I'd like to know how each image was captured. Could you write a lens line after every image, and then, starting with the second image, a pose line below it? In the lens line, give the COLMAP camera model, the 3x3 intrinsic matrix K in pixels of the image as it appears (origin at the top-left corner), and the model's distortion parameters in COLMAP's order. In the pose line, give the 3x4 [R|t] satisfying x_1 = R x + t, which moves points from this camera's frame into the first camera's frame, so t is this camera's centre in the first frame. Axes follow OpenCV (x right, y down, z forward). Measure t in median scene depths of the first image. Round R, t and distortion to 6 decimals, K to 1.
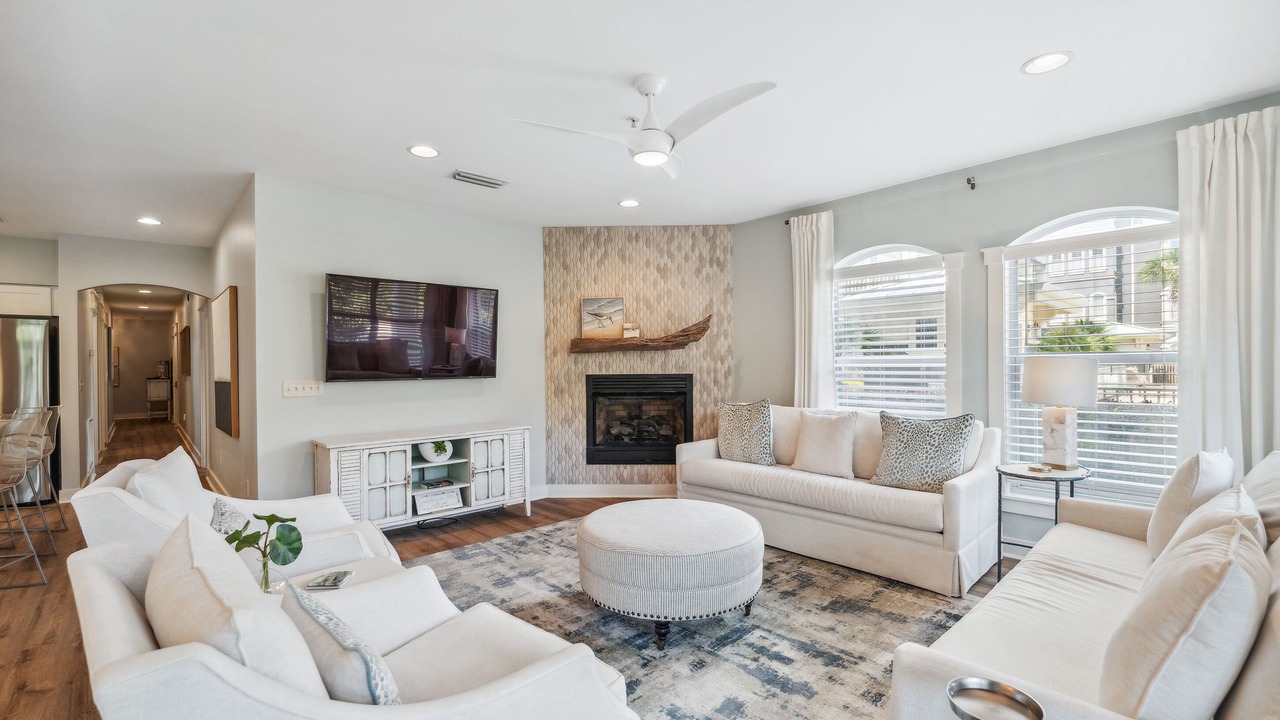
lens RADIAL K [[544.4, 0, 648.8], [0, 544.4, 361.0], [0, 0, 1]] dist [-0.000240, -0.000145]
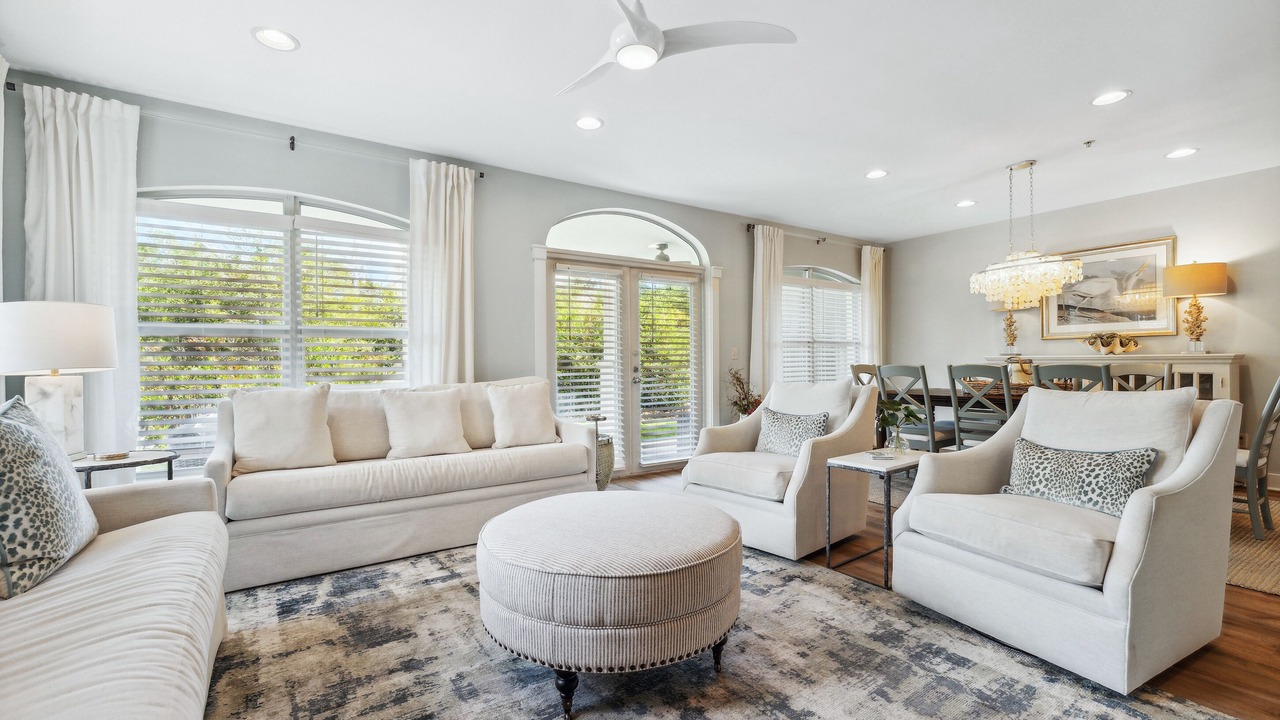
lens RADIAL K [[544.4, 0, 645.2], [0, 544.4, 363.6], [0, 0, 1]] dist [-0.000240, -0.000145]
pose [[-0.985902, 0.017603, 0.166398, -0.067315], [0.018096, 0.999835, 0.001450, 0.048026], [-0.166345, 0.004440, -0.986058, 0.898399]]
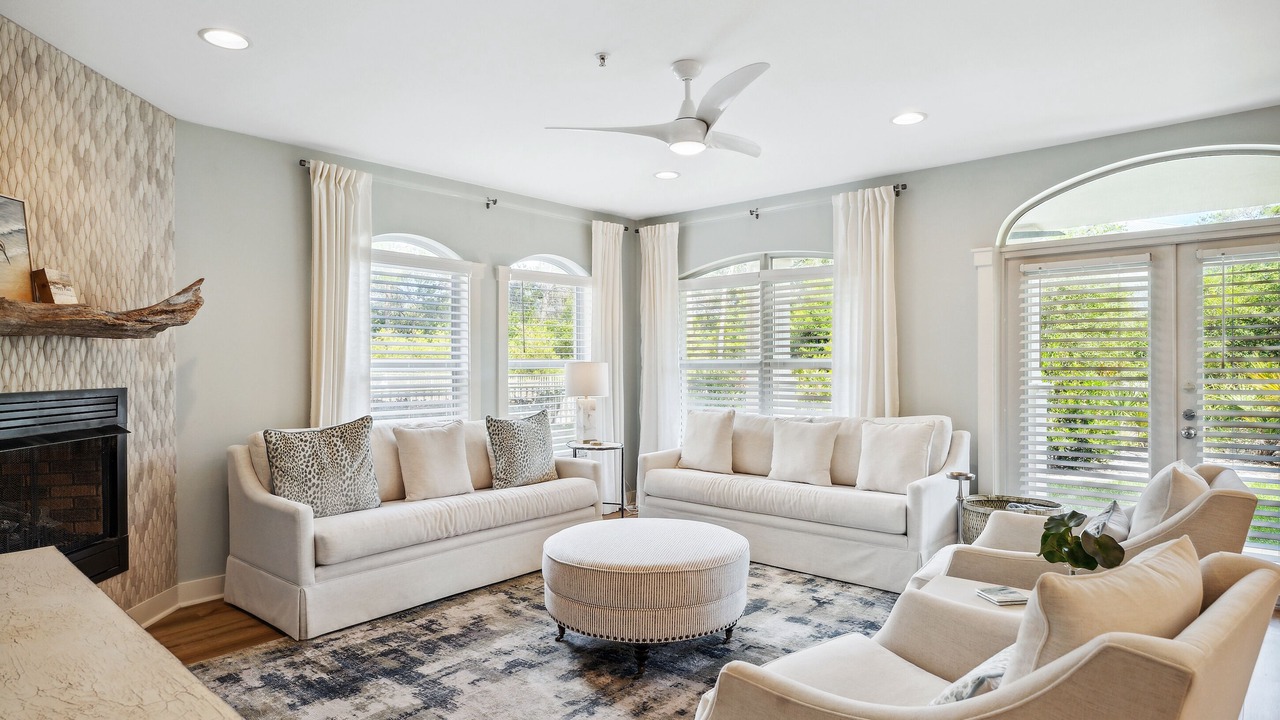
lens RADIAL K [[704.5, 0, 613.5], [0, 704.5, 364.4], [0, 0, 1]] dist [0.002574, -0.000215]
pose [[-0.062206, 0.011043, 0.998002, -0.592588], [0.004655, 0.999931, -0.010774, 0.011133], [-0.998053, 0.003976, -0.062253, 0.596811]]
